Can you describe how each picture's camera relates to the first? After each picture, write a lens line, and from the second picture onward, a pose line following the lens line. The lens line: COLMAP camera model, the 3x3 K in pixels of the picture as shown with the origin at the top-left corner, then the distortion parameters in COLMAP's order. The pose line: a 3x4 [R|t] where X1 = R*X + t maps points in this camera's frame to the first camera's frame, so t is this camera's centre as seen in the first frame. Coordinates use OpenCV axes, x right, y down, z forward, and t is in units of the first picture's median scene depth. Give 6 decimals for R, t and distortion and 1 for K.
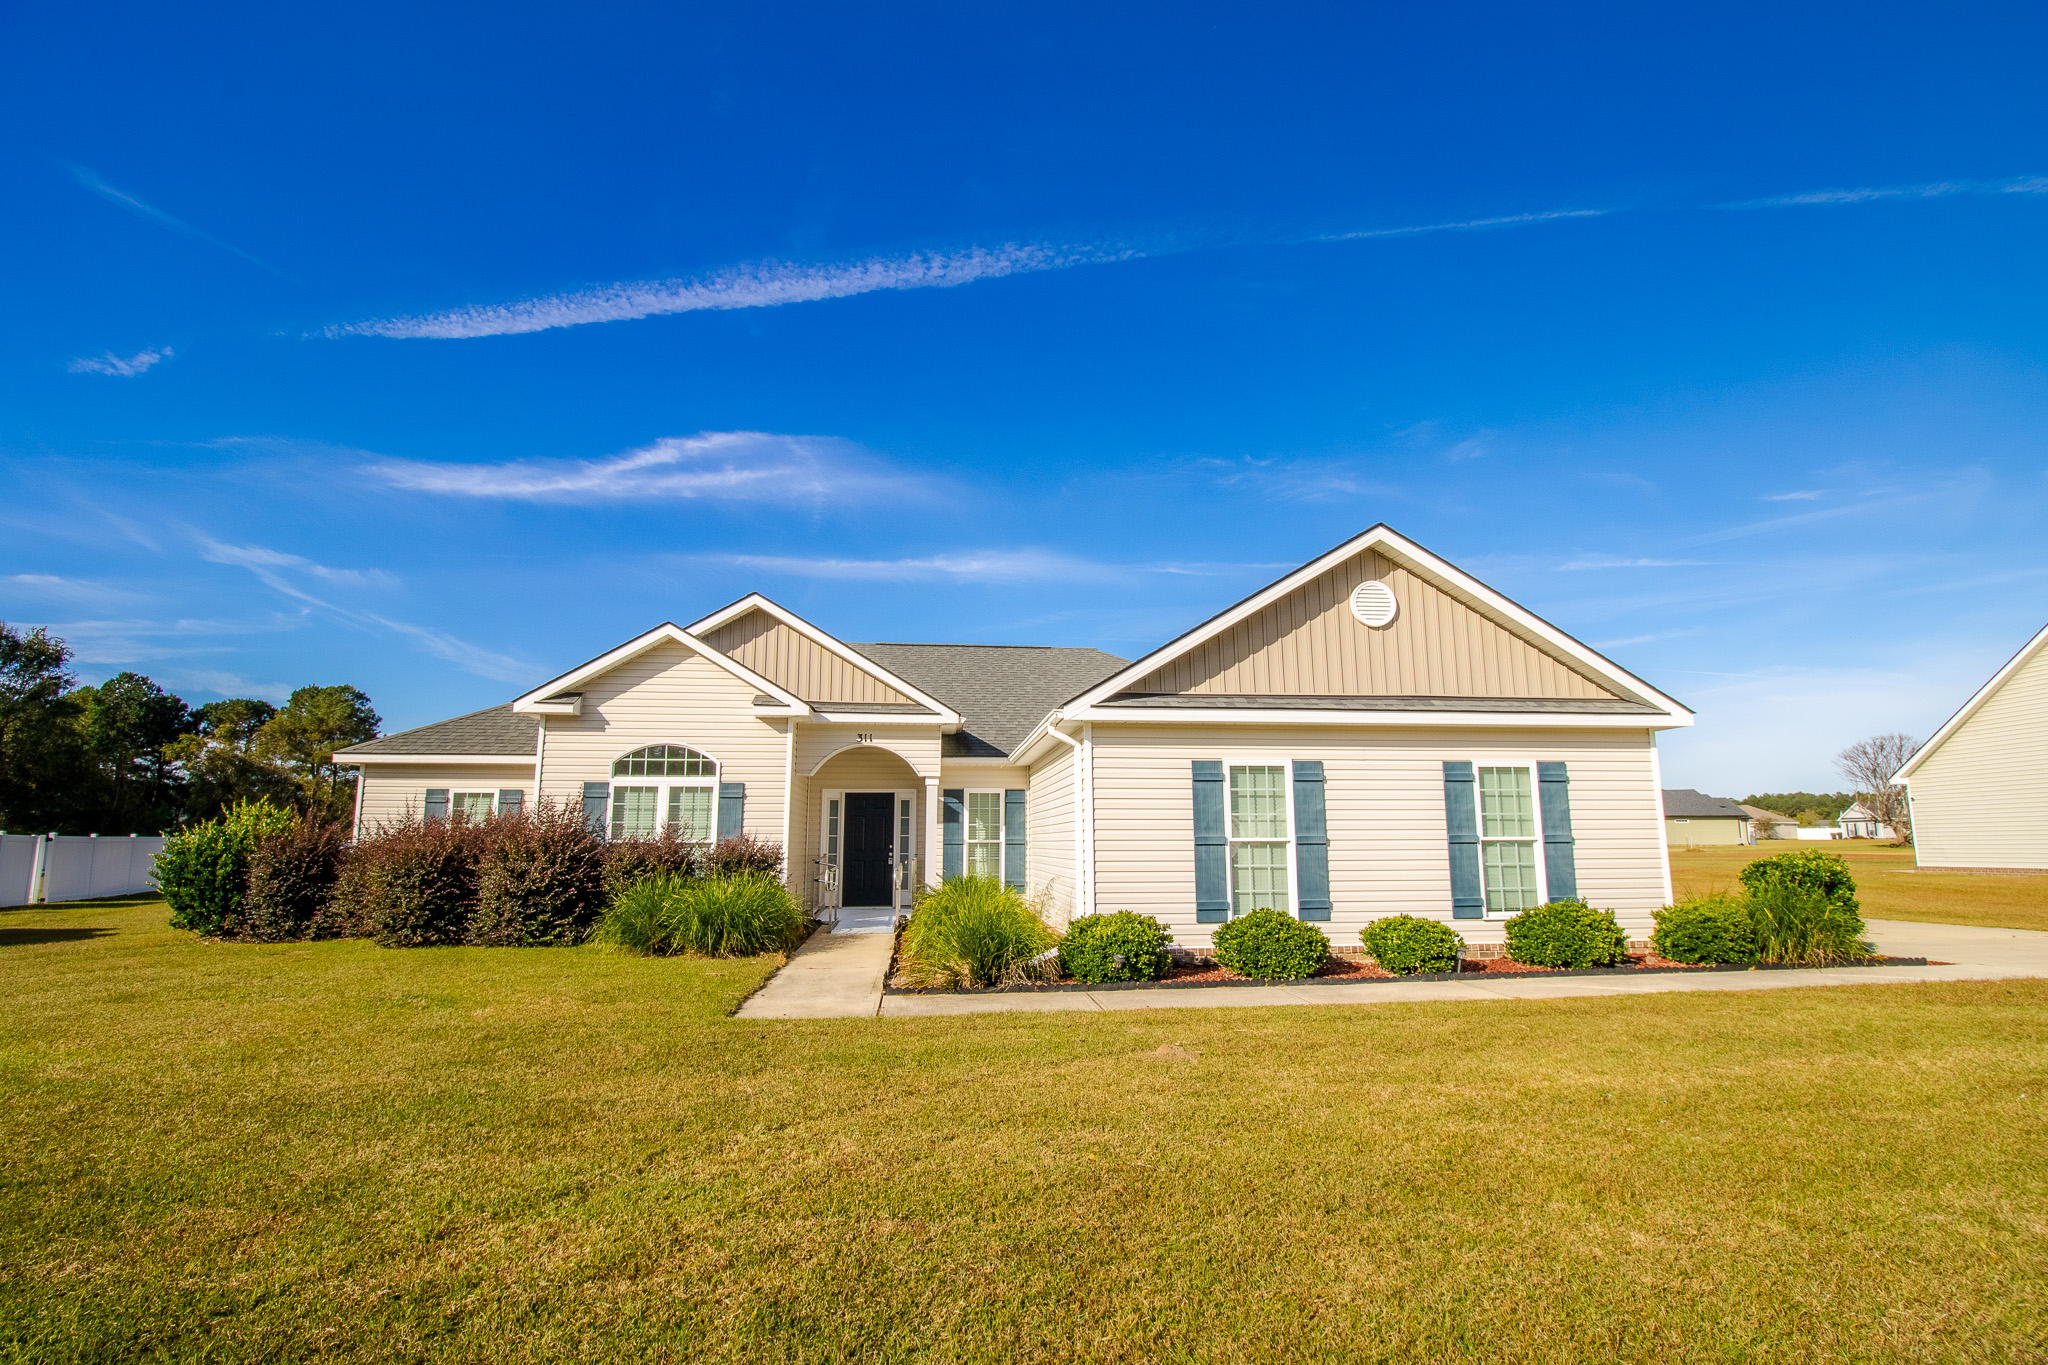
lens RADIAL K [[960.5, 0, 1030.4], [0, 960.5, 691.1], [0, 0, 1]] dist [-0.000607, -0.018929]
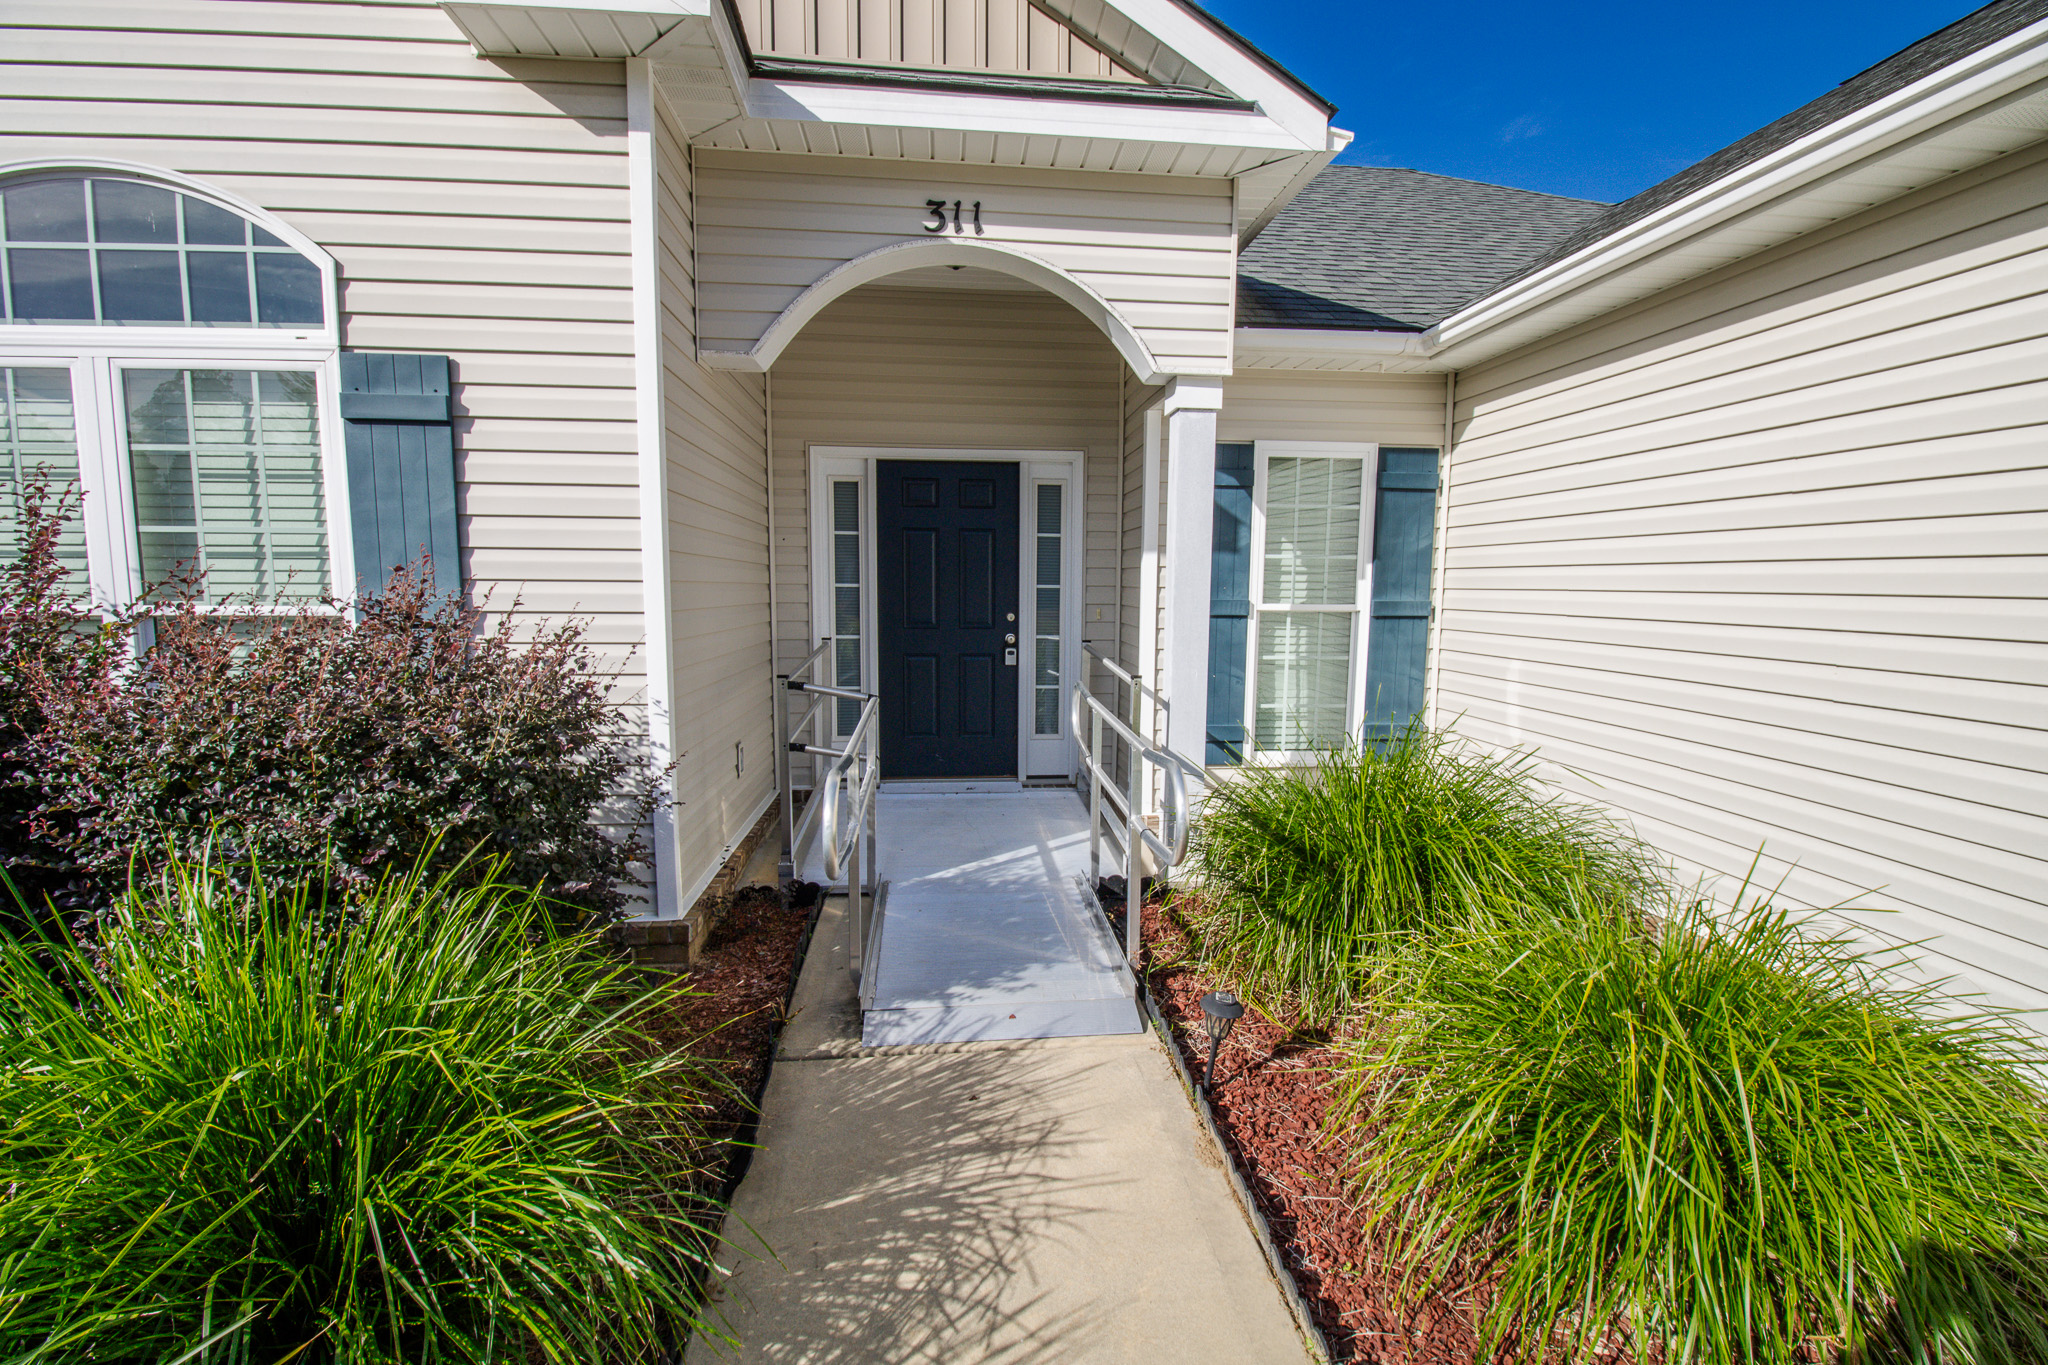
lens RADIAL K [[960.5, 0, 1030.4], [0, 960.5, 691.1], [0, 0, 1]] dist [-0.000607, -0.018929]
pose [[0.999871, 0.013595, -0.008523, -0.134198], [-0.010861, 0.964398, 0.264233, 0.094441], [0.011812, -0.264106, 0.964421, 0.649578]]
